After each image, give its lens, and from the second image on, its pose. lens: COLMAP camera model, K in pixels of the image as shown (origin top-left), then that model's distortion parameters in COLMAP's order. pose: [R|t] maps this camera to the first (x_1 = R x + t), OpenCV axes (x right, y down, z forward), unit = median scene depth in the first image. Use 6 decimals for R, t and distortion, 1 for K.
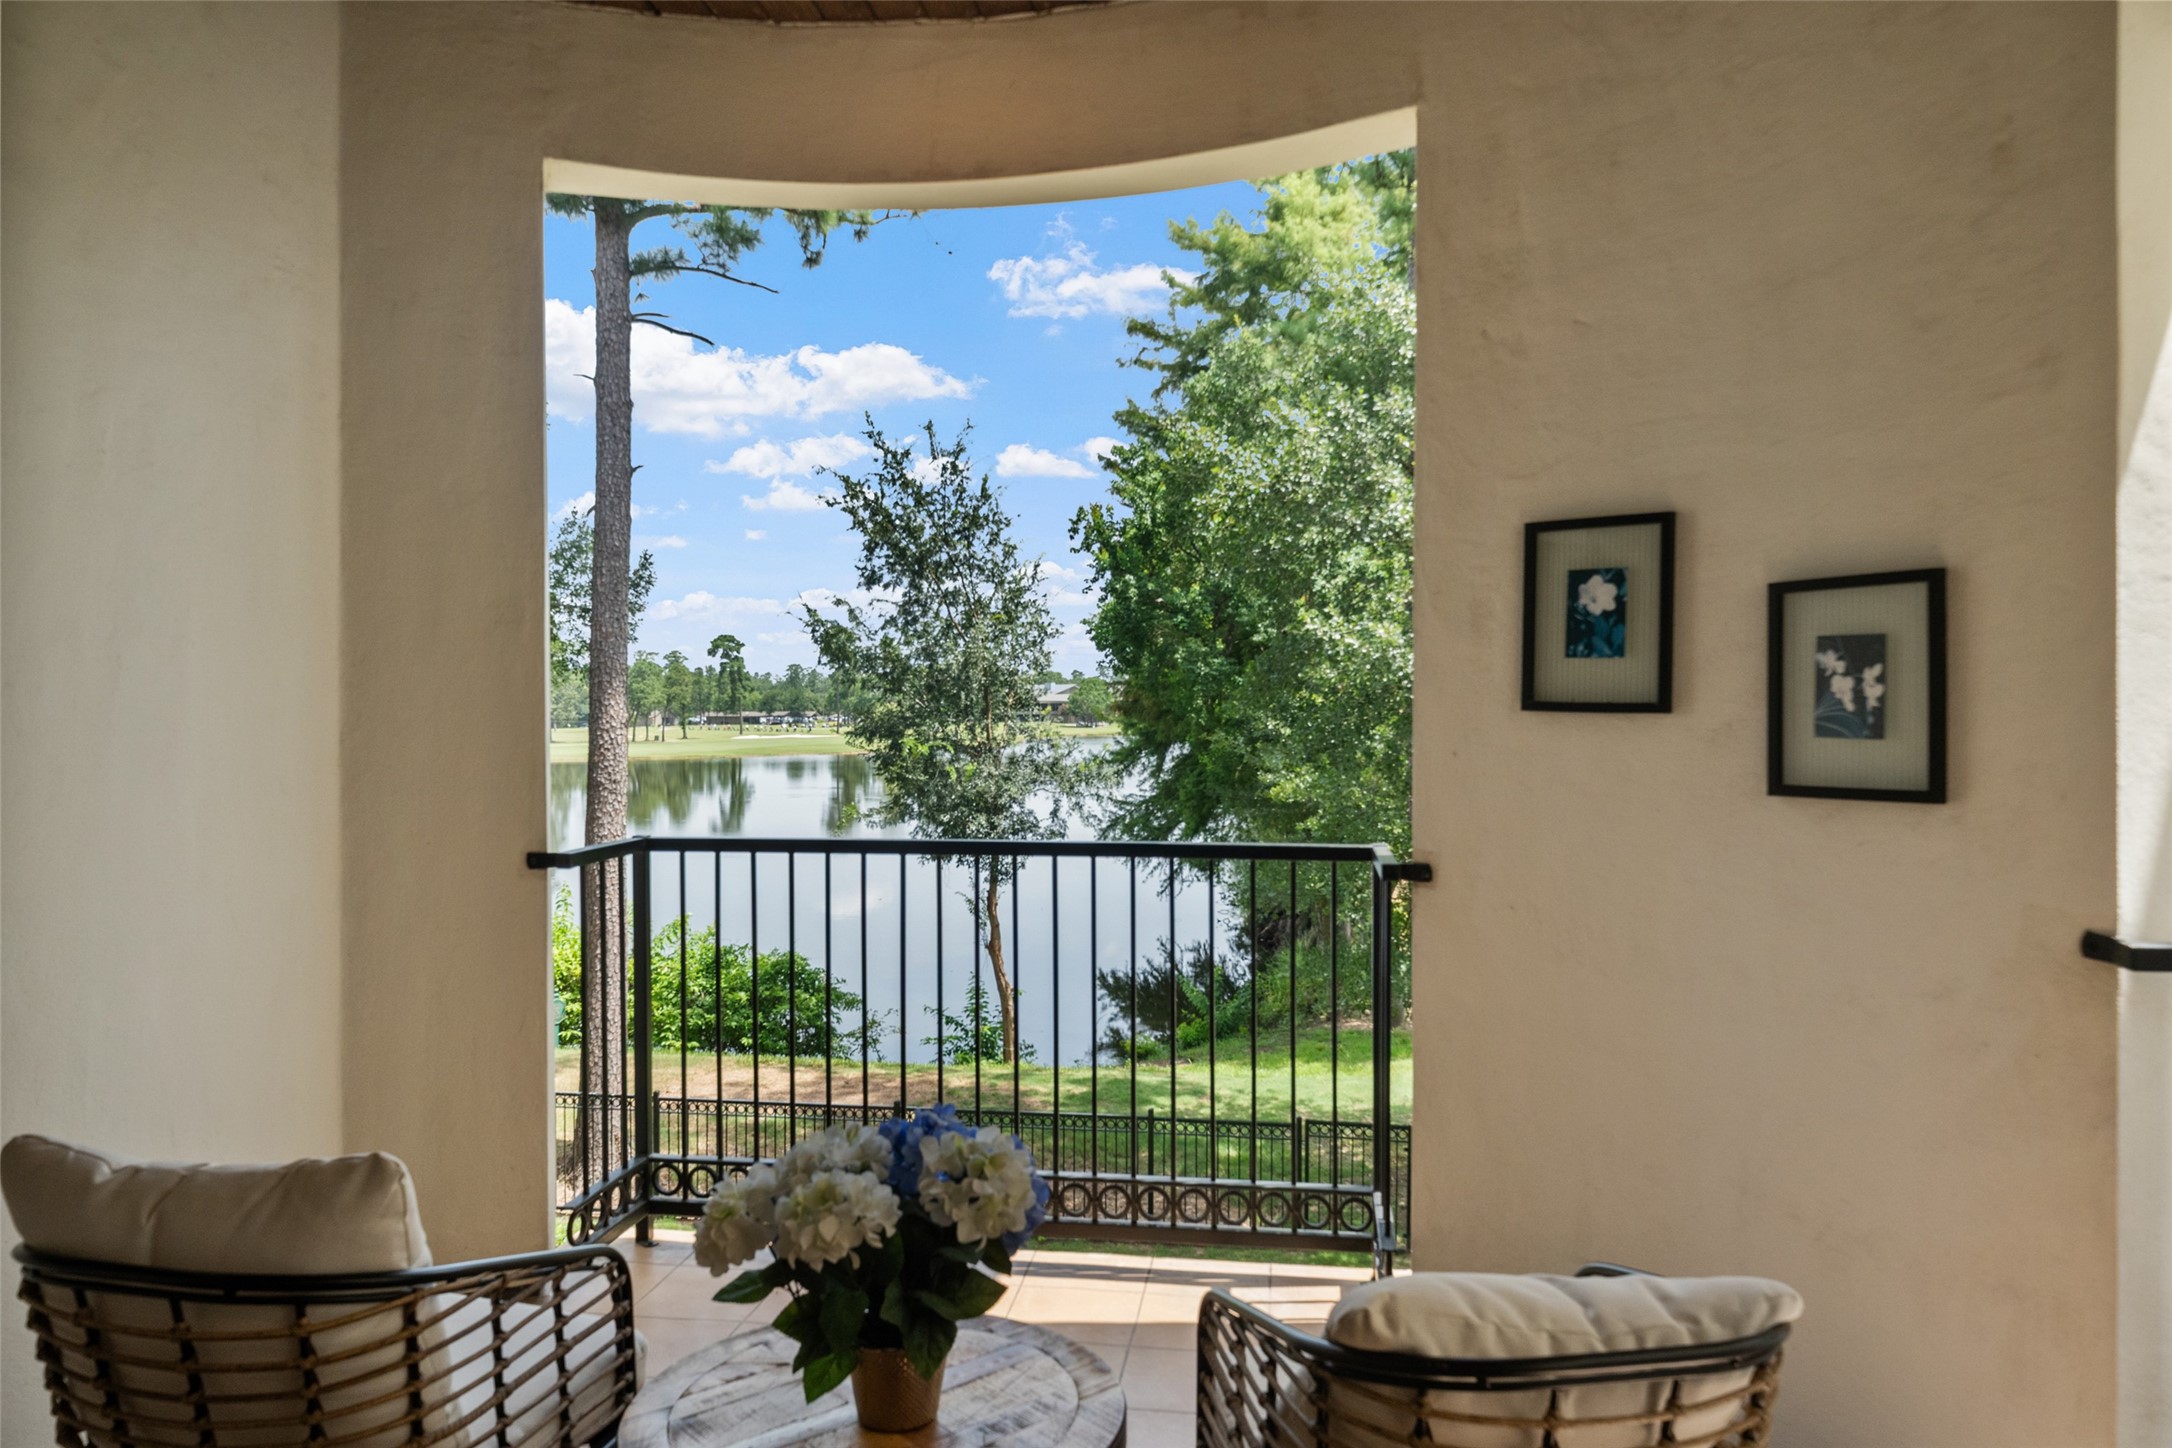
lens RADIAL K [[1450.7, 0, 1085.3], [0, 1450.7, 724.3], [0, 0, 1]] dist [-0.005178, 0.003067]
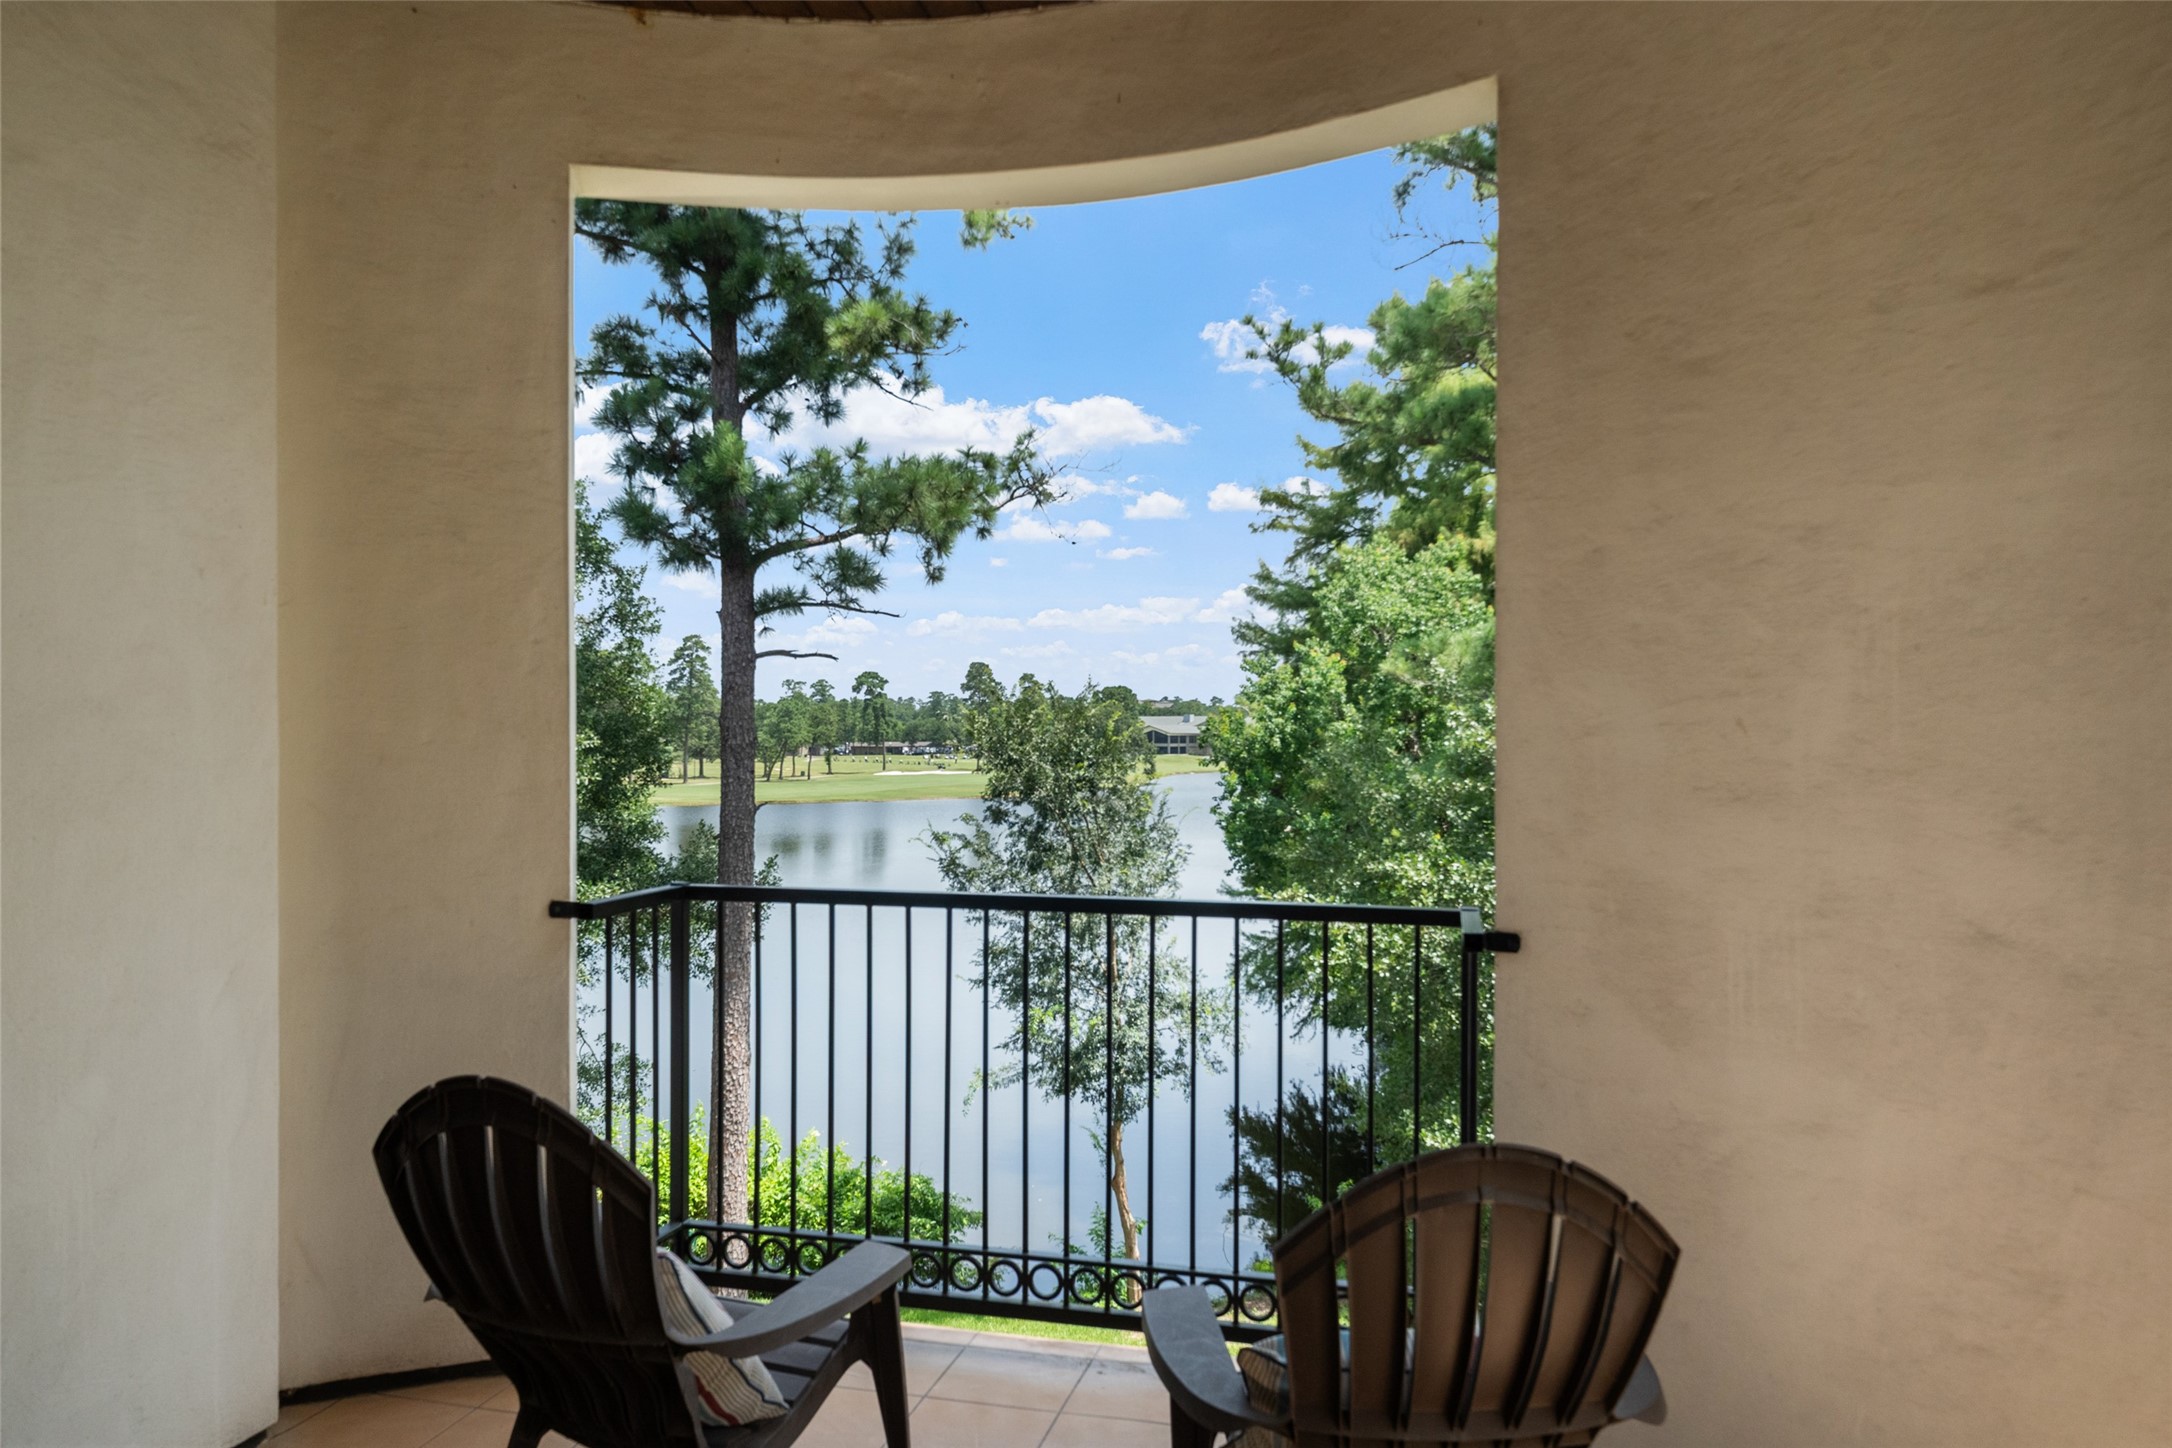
lens RADIAL K [[1450.7, 0, 1085.3], [0, 1450.7, 724.3], [0, 0, 1]] dist [-0.005178, 0.003067]
pose [[0.995322, 0.005251, -0.096470, 0.006252], [-0.005860, 0.999965, -0.006034, -0.110954], [0.096435, 0.006571, 0.995318, 0.008306]]
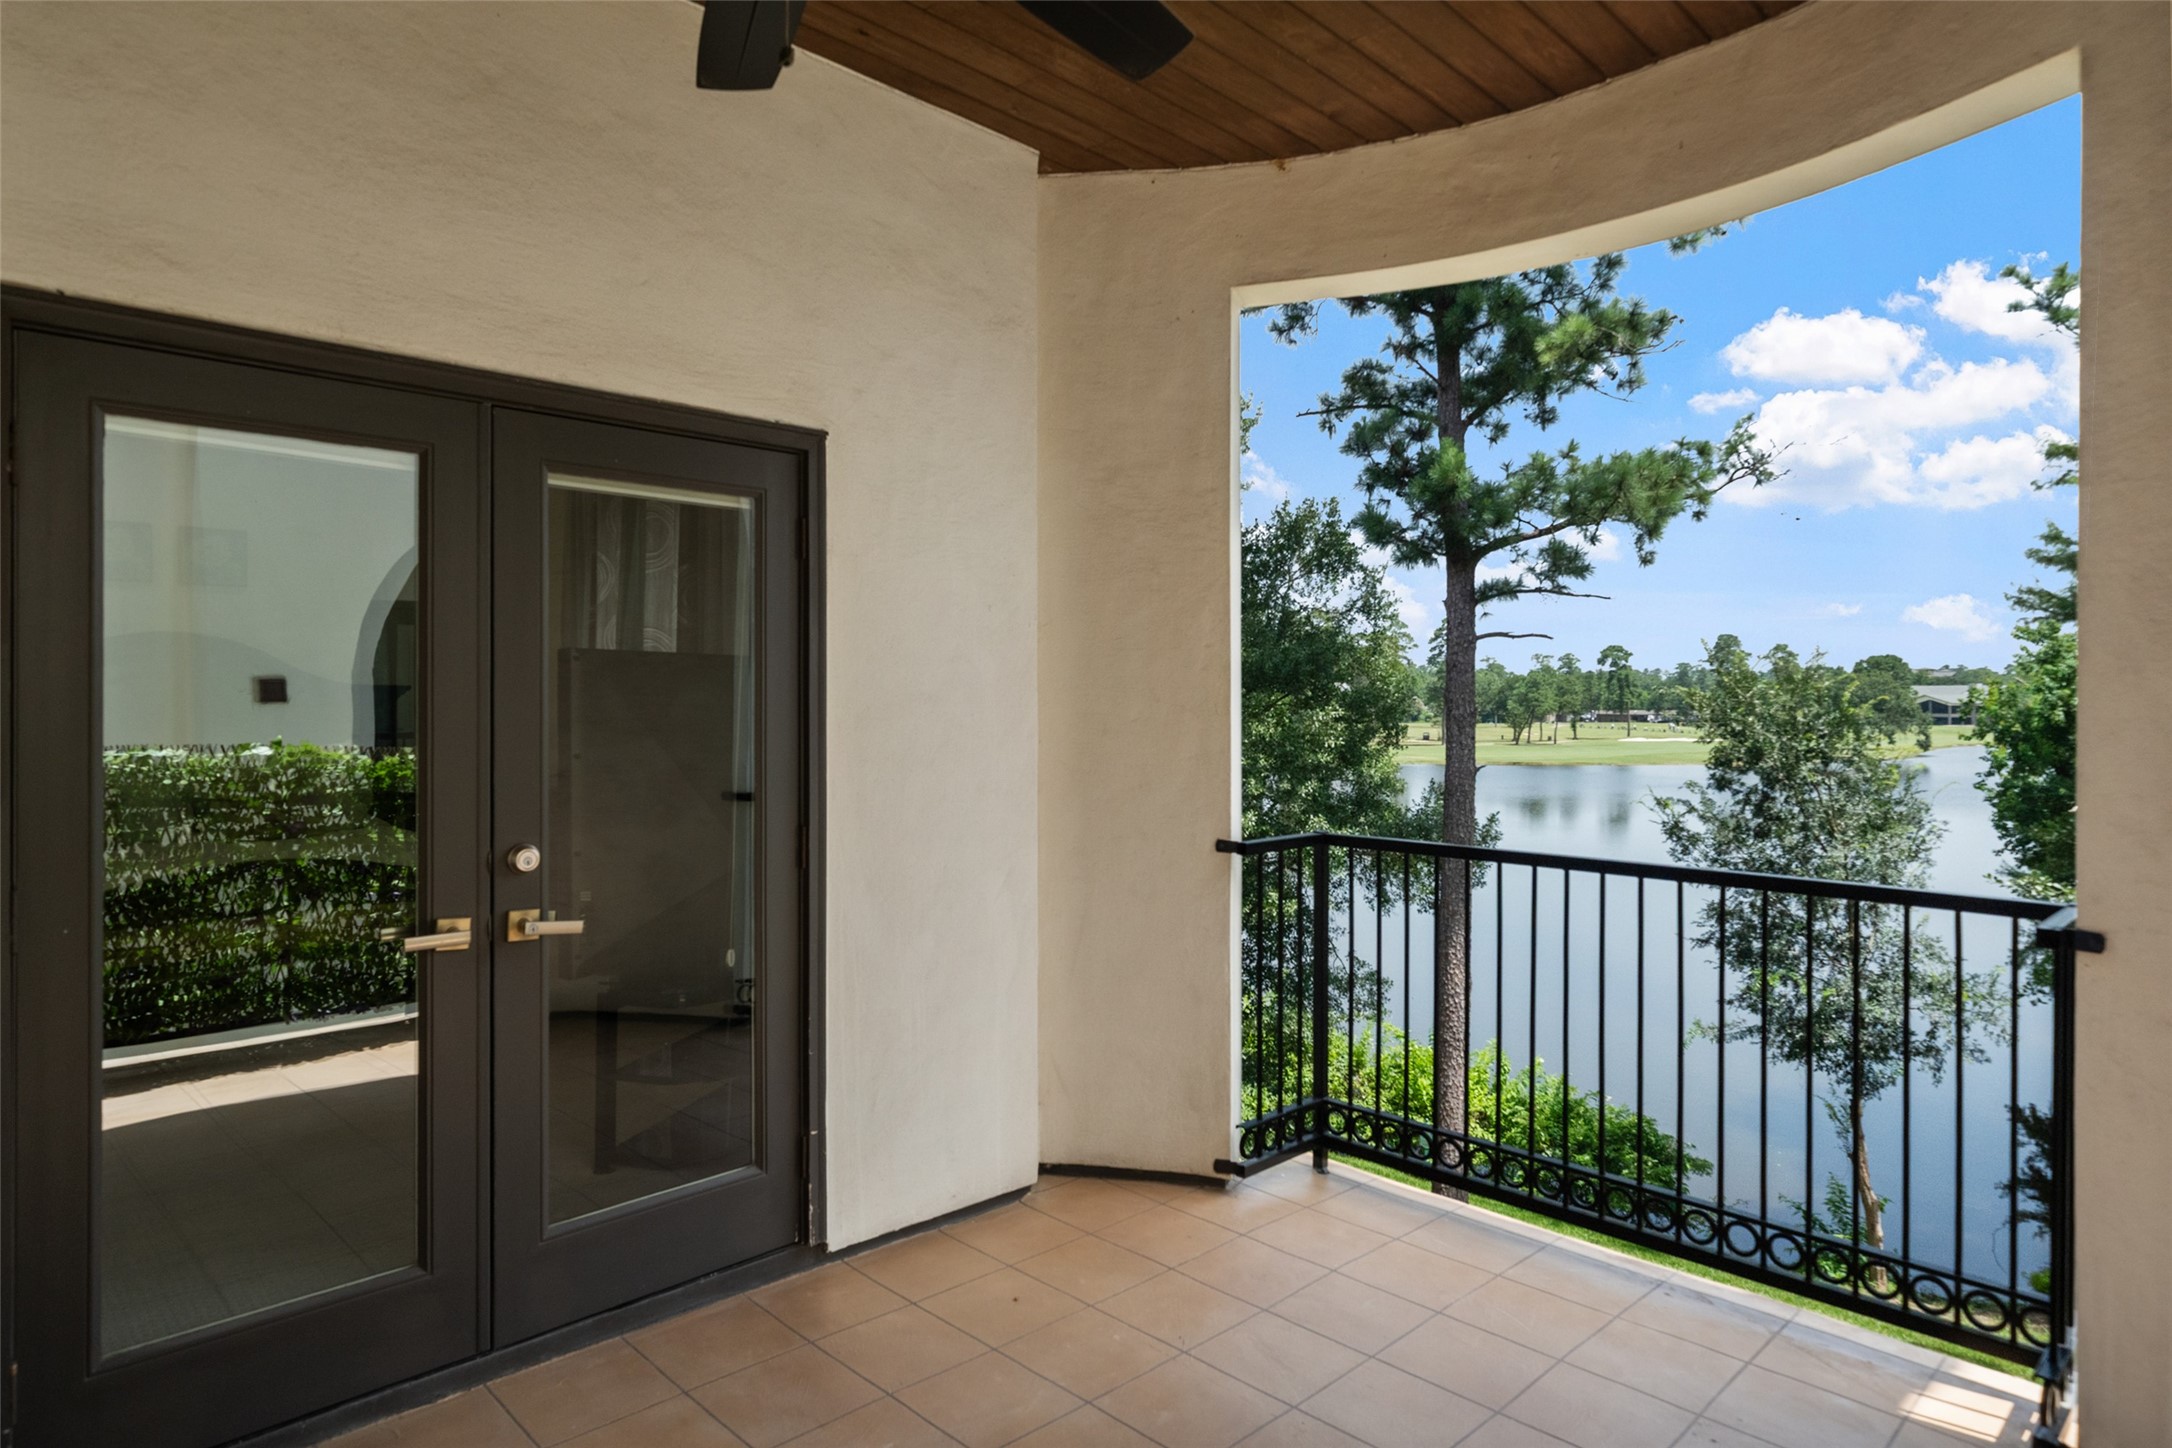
lens RADIAL K [[1249.5, 0, 1086.7], [0, 1249.5, 688.6], [0, 0, 1]] dist [-0.001889, -0.003007]
pose [[0.798463, 0.002562, -0.602038, 0.020189], [-0.007983, 0.999948, -0.006333, -0.112308], [0.601991, 0.009863, 0.798442, 0.004591]]
